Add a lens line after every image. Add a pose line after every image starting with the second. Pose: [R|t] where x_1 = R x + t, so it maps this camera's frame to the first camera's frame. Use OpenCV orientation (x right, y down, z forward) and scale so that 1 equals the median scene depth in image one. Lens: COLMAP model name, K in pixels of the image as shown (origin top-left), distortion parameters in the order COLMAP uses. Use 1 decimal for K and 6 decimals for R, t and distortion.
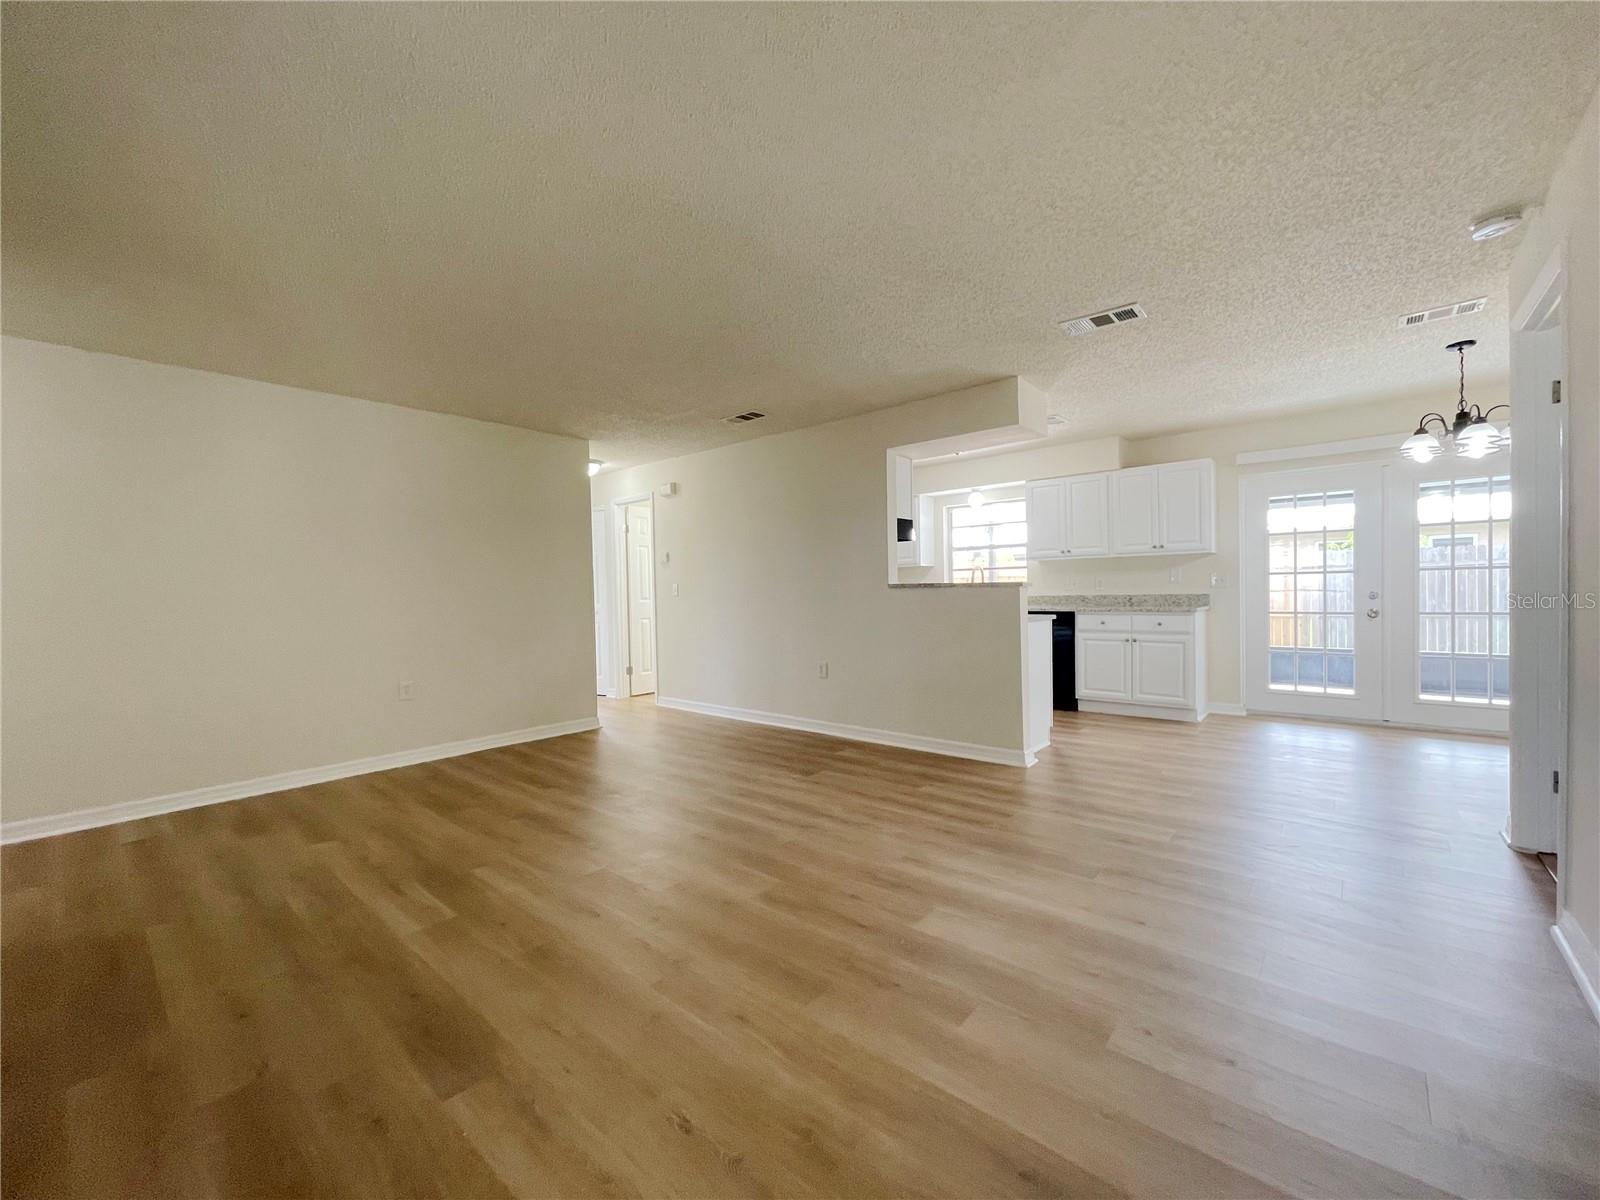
lens RADIAL K [[650.3, 0, 806.7], [0, 650.3, 603.5], [0, 0, 1]] dist [-0.002144, 0.001792]
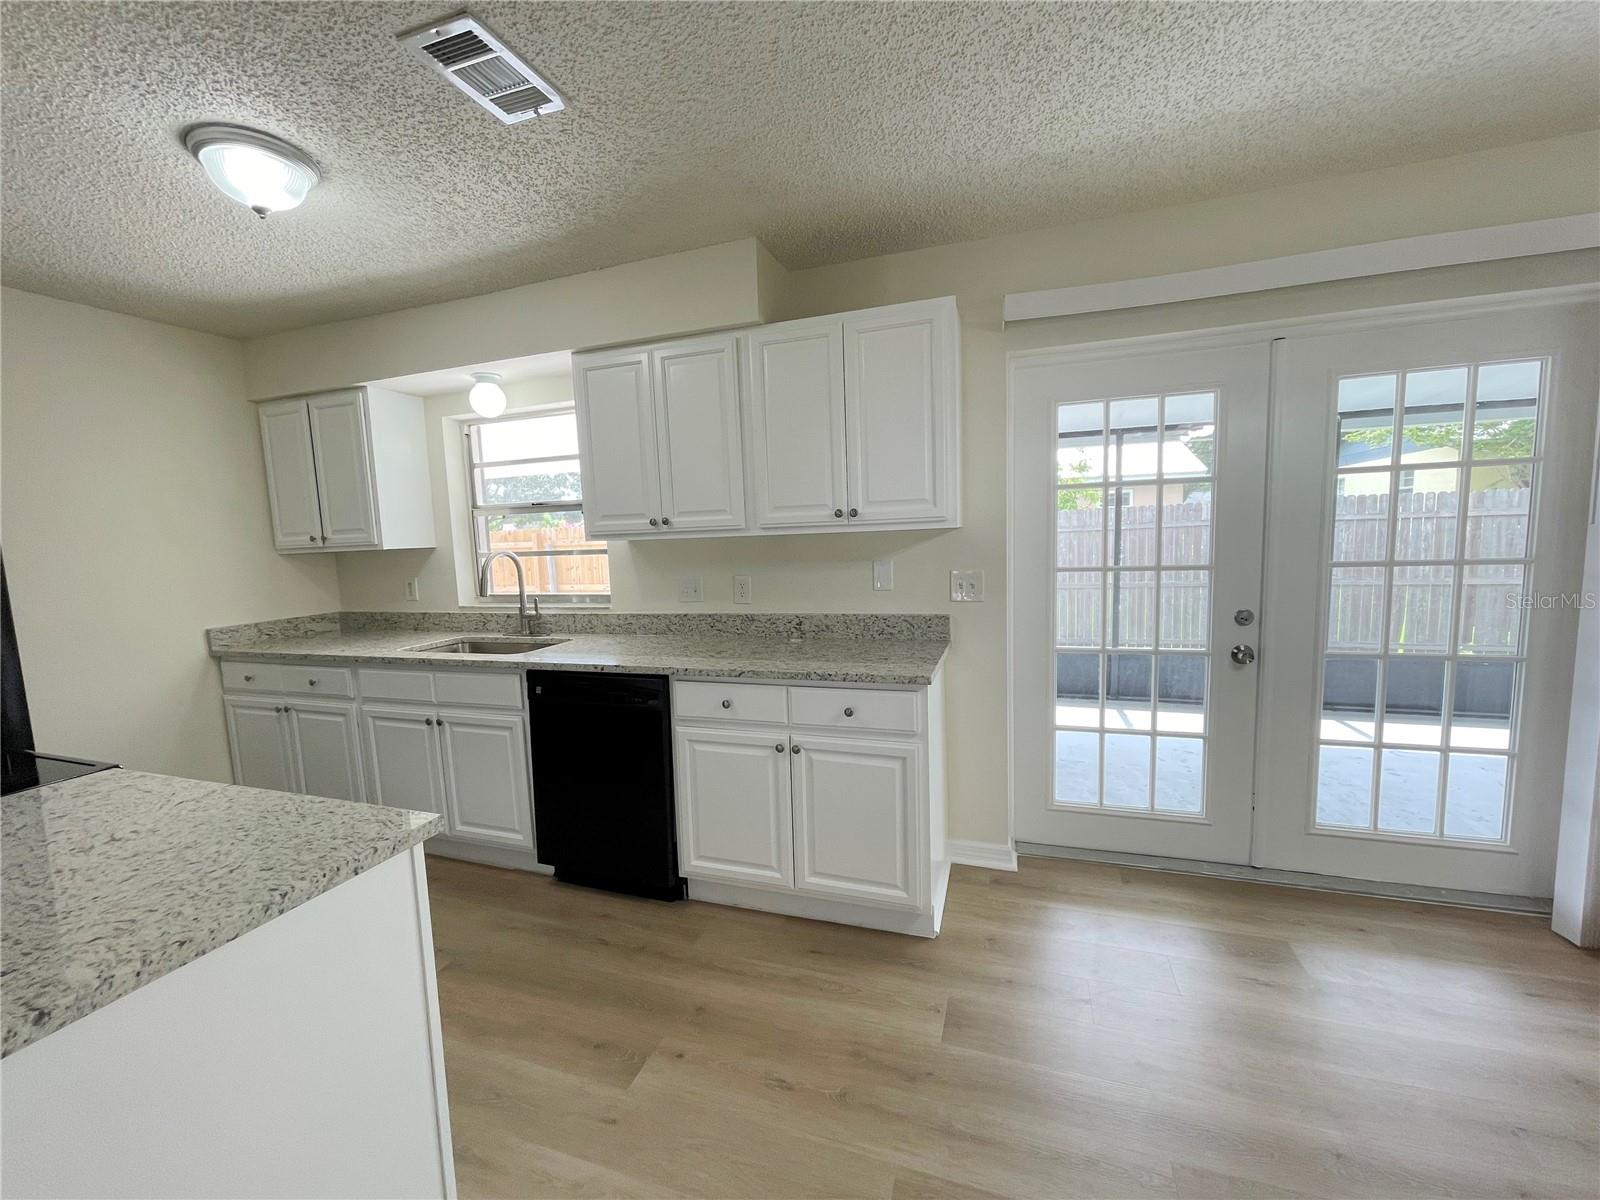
lens RADIAL K [[650.3, 0, 796.2], [0, 650.3, 603.2], [0, 0, 1]] dist [-0.002144, 0.001792]
pose [[0.929091, -0.055441, 0.365673, 0.355313], [0.027420, 0.996305, 0.081386, -0.065166], [-0.368834, -0.065588, 0.927178, 0.620409]]
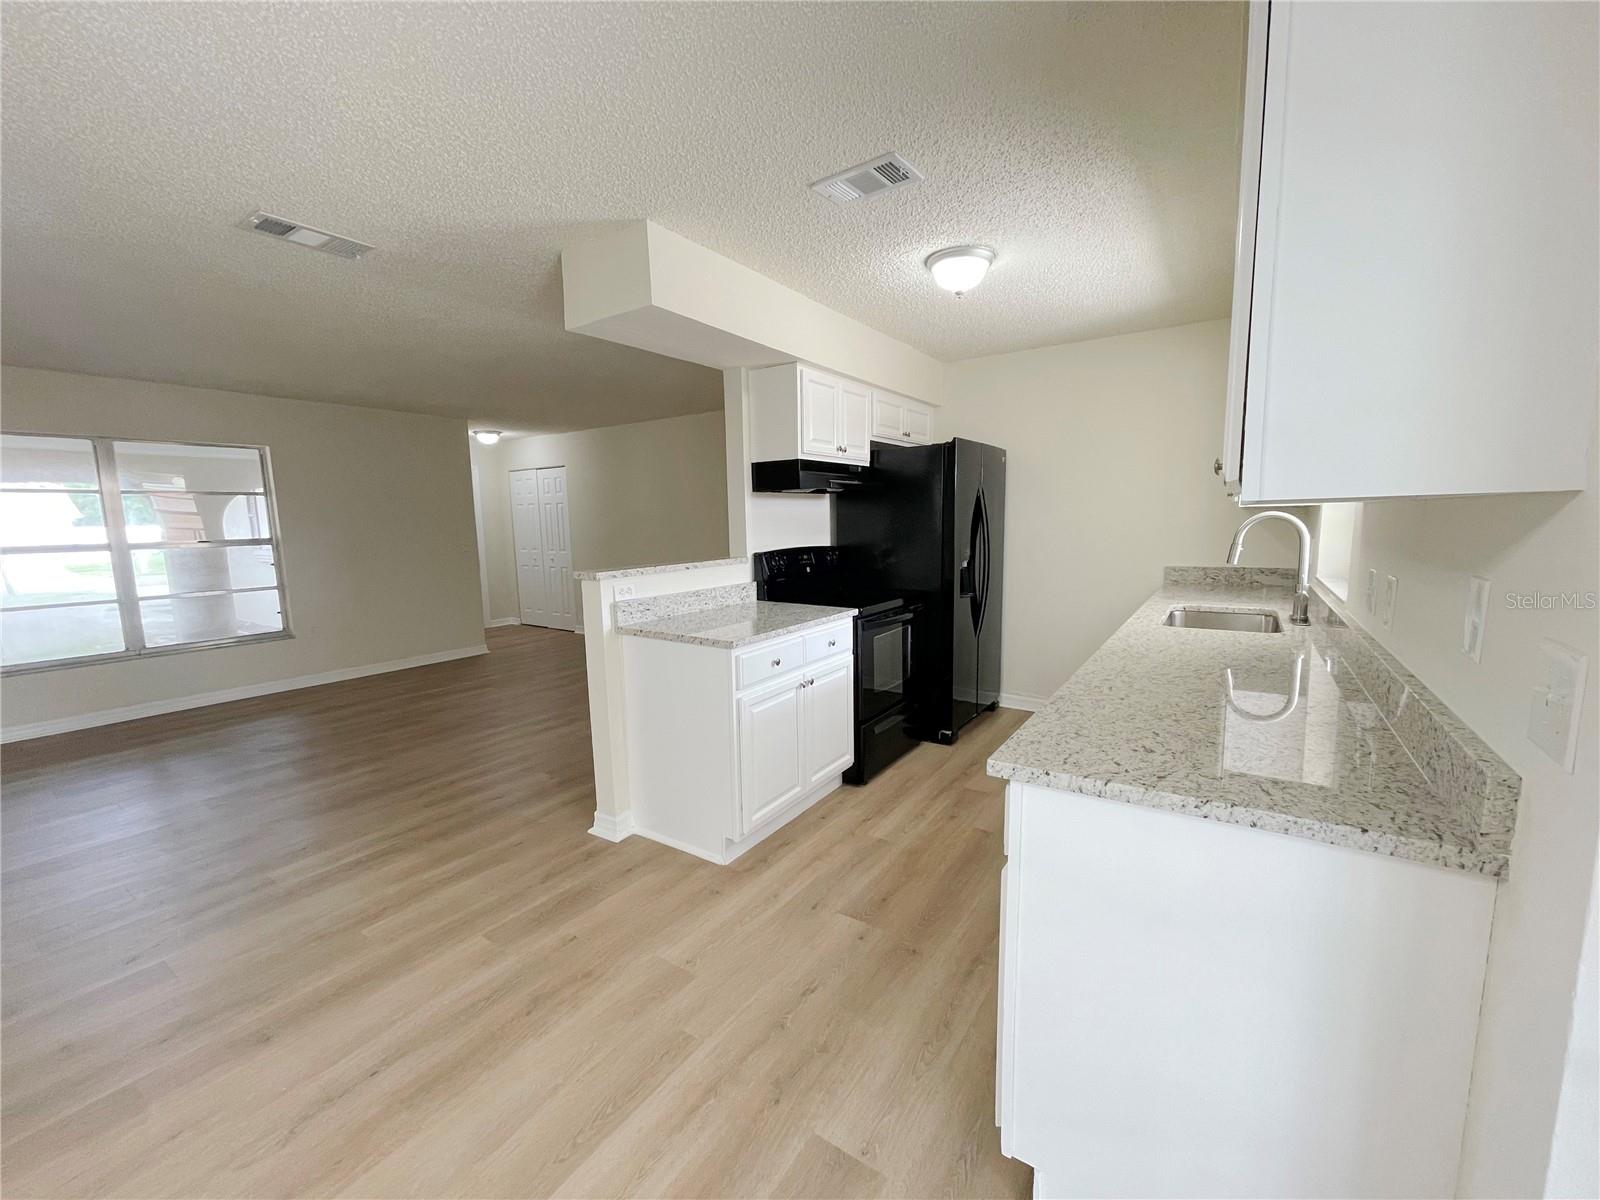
lens RADIAL K [[650.3, 0, 808.5], [0, 650.3, 593.1], [0, 0, 1]] dist [-0.002144, 0.001792]
pose [[0.137589, 0.128207, -0.982157, 0.754718], [0.000287, 0.991582, 0.129477, -0.075653], [0.990489, -0.018097, 0.136394, 0.838555]]
